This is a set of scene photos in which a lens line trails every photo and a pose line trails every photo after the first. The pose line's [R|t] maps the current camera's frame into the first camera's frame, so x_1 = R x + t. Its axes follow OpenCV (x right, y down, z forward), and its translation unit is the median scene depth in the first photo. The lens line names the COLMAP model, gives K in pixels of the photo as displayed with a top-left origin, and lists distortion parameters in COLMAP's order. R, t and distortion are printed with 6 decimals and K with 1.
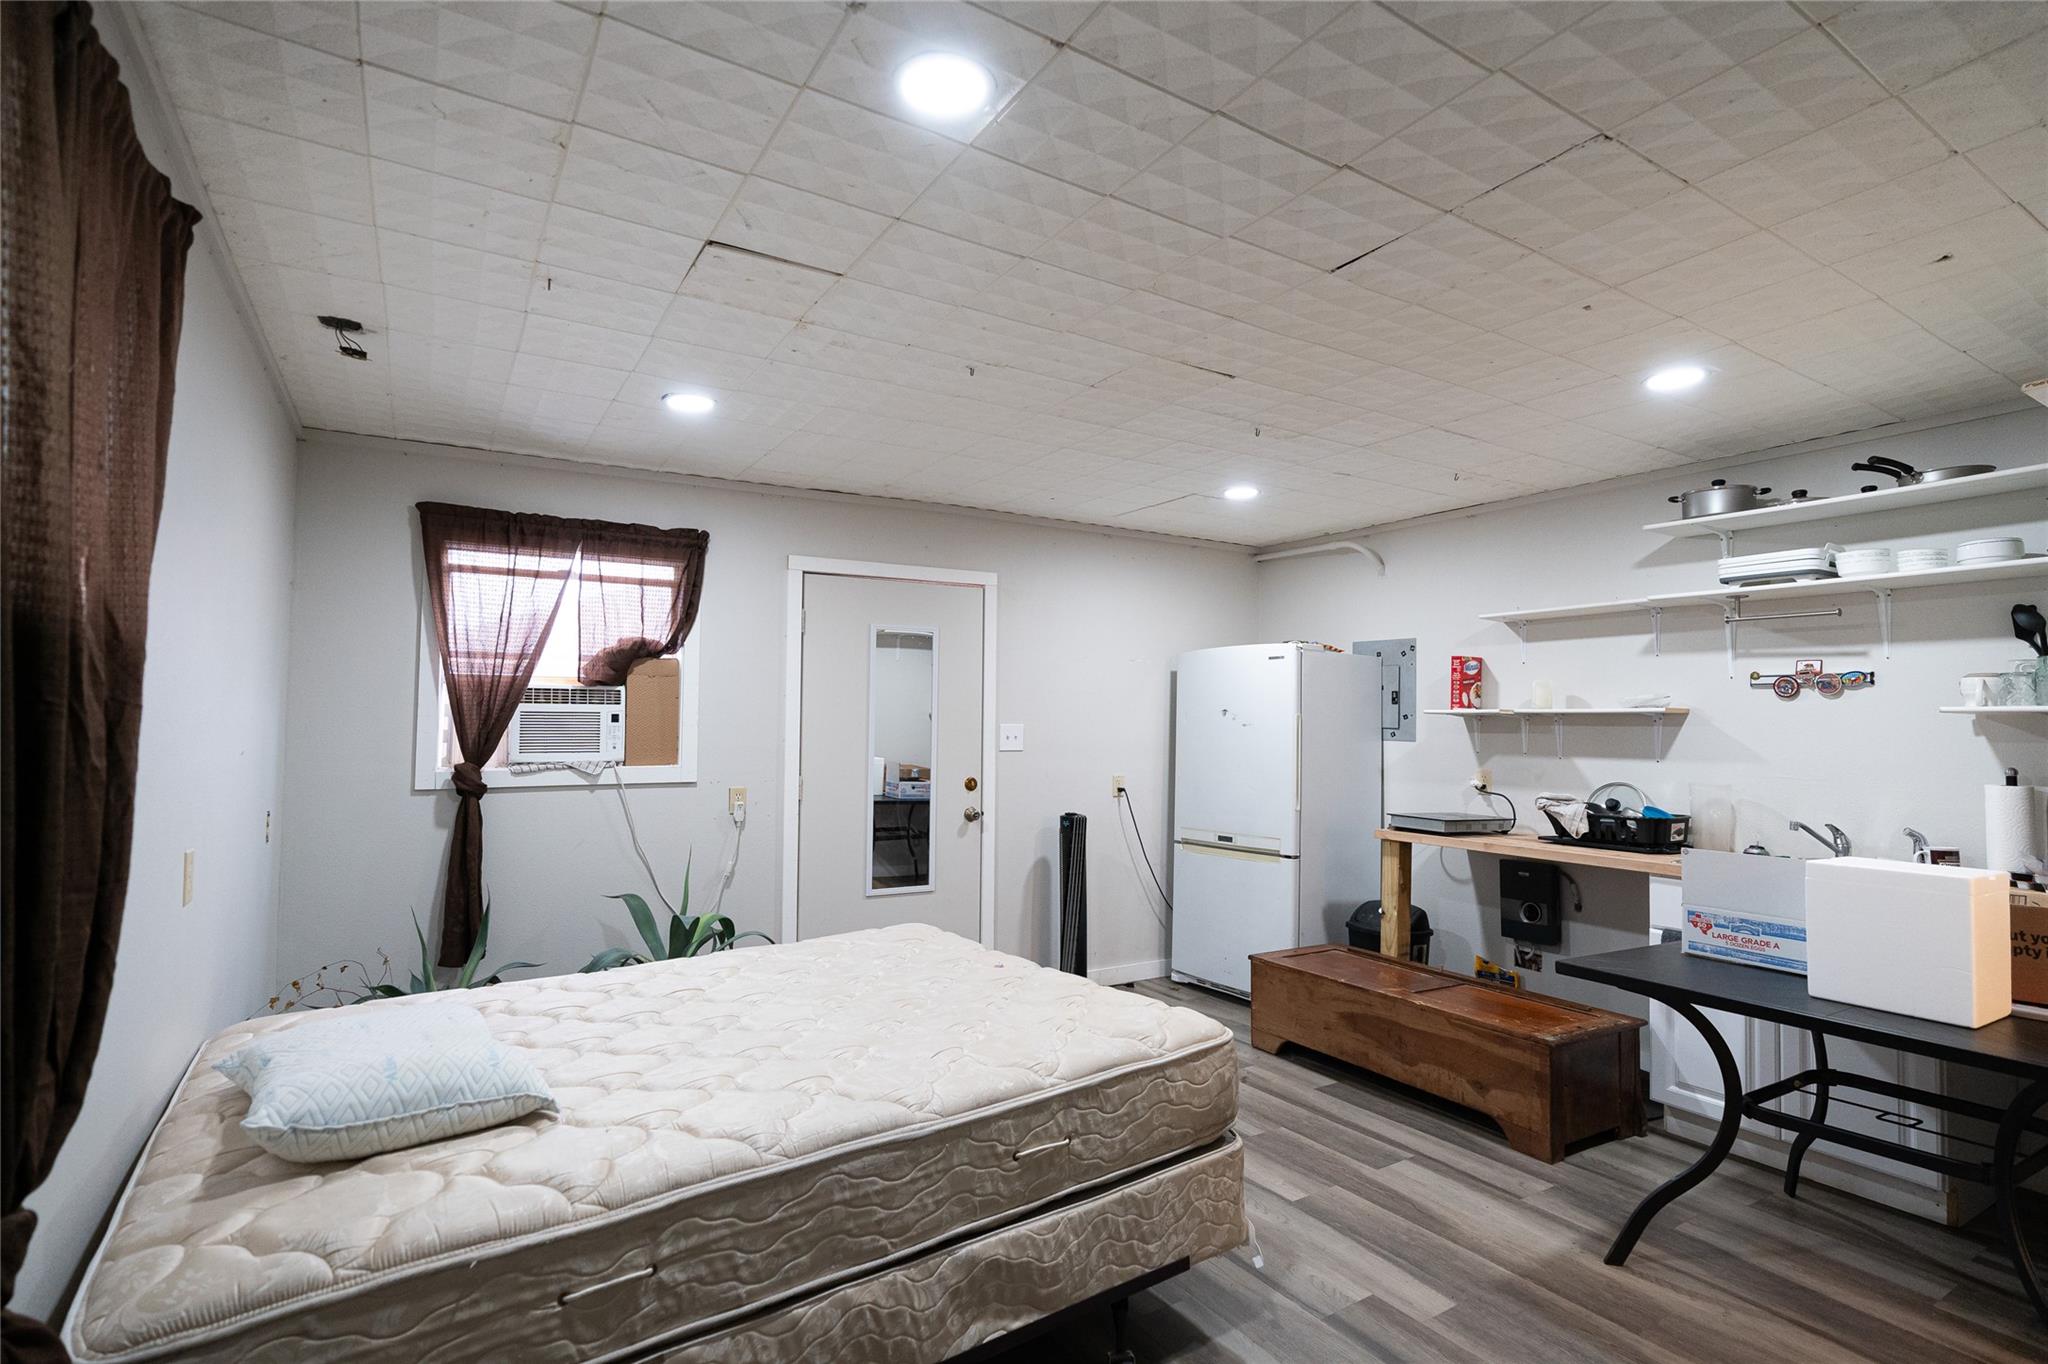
lens RADIAL K [[955.9, 0, 1029.6], [0, 955.9, 691.0], [0, 0, 1]] dist [0.000356, 0.000041]
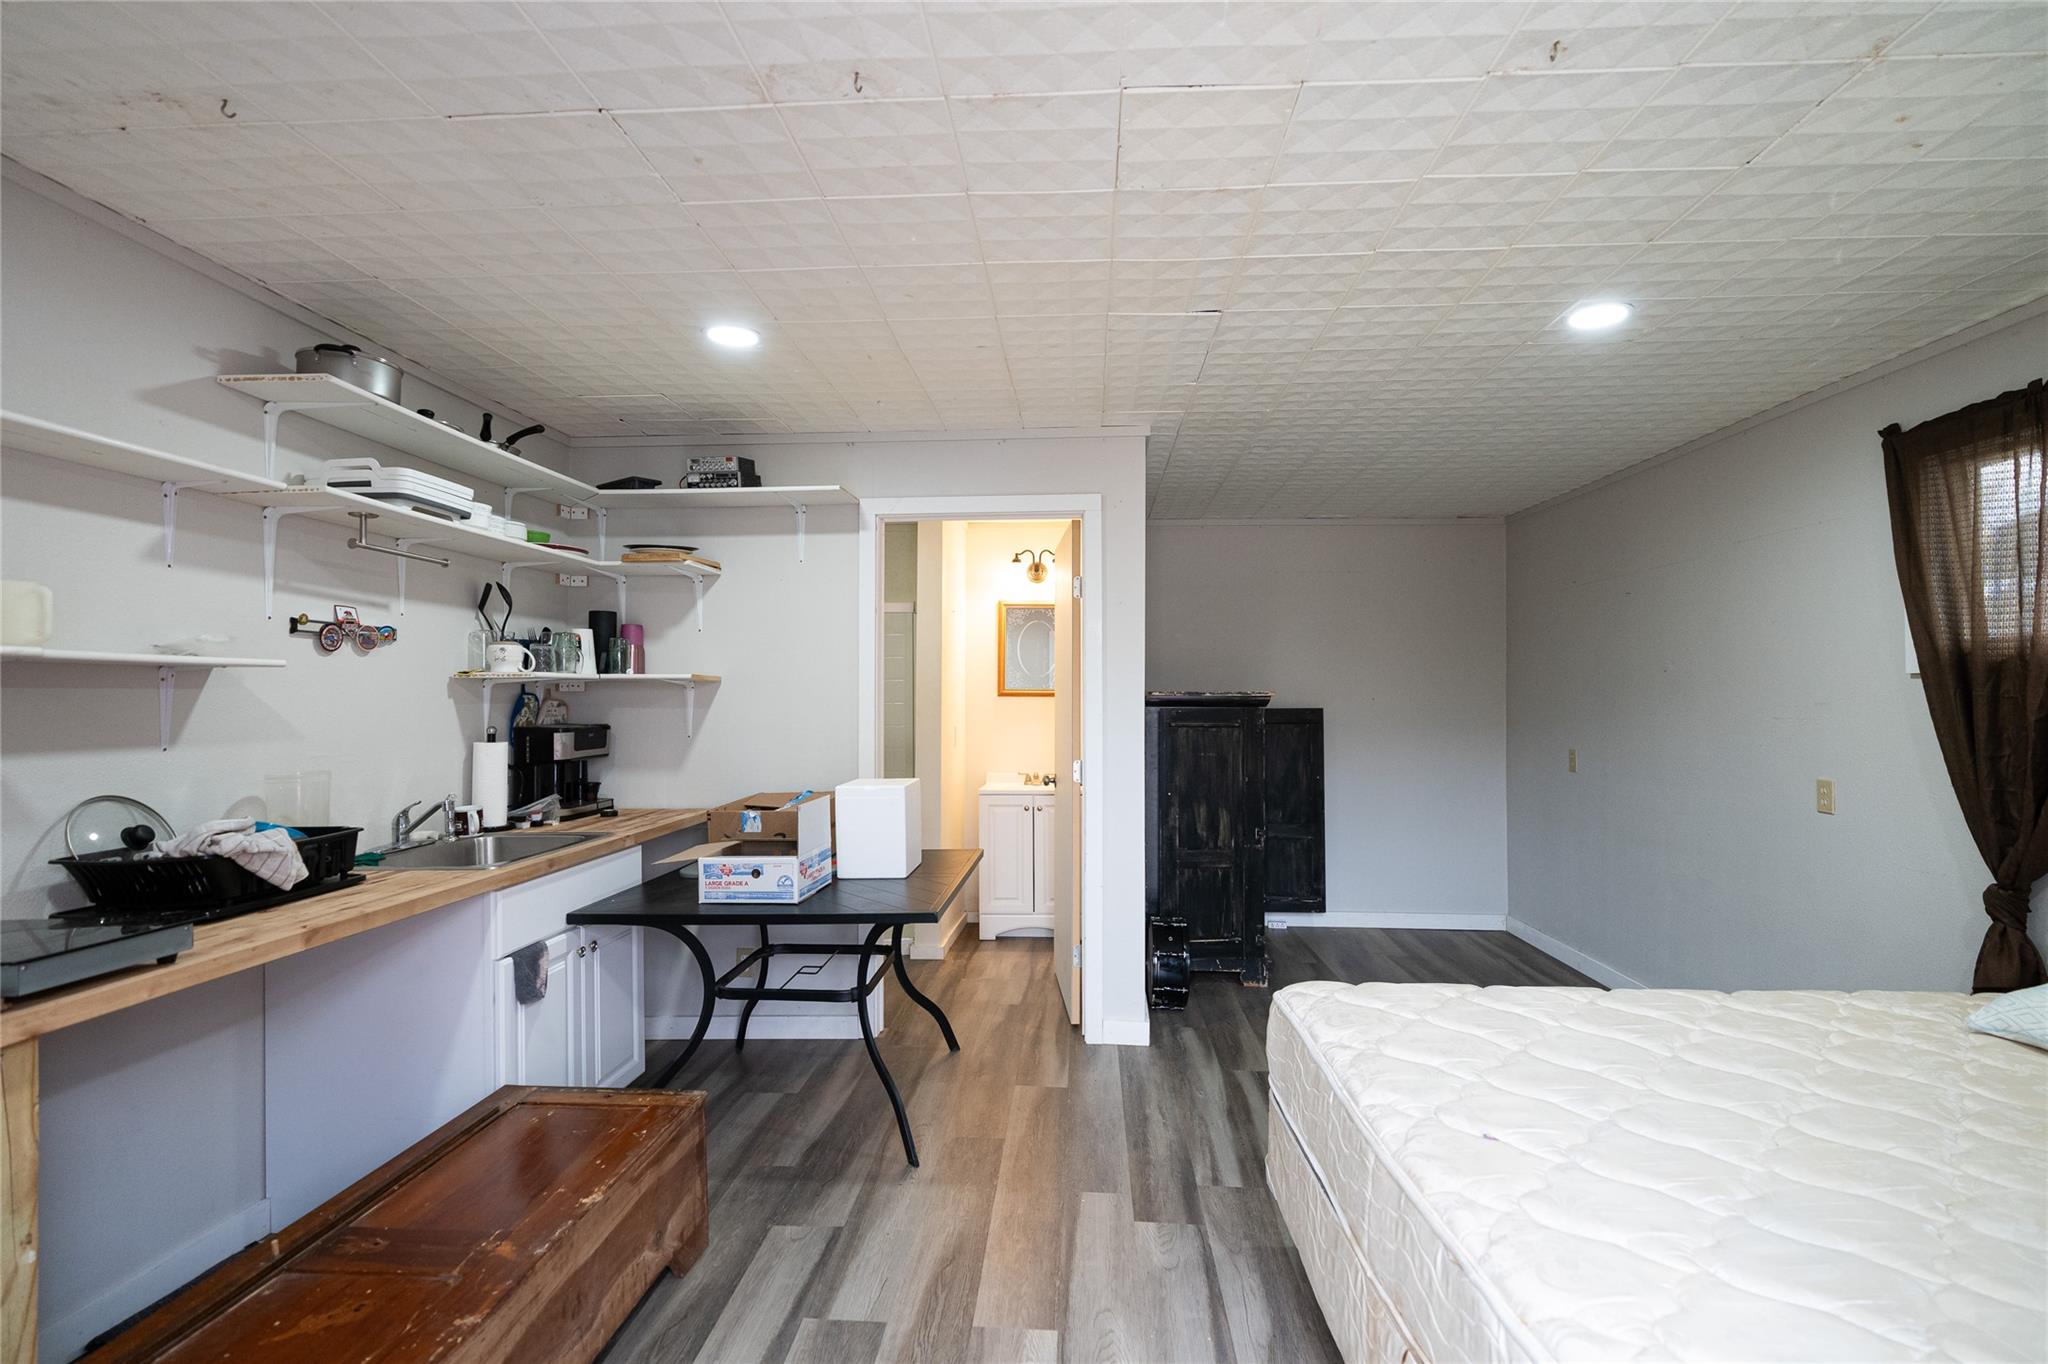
lens RADIAL K [[921.1, 0, 1029.8], [0, 921.1, 679.9], [0, 0, 1]] dist [-0.001274, -0.000052]
pose [[-0.809593, 0.004012, 0.586978, -0.105814], [-0.024818, 0.998849, -0.041058, 0.048636], [-0.586467, -0.047807, -0.808561, 1.331899]]
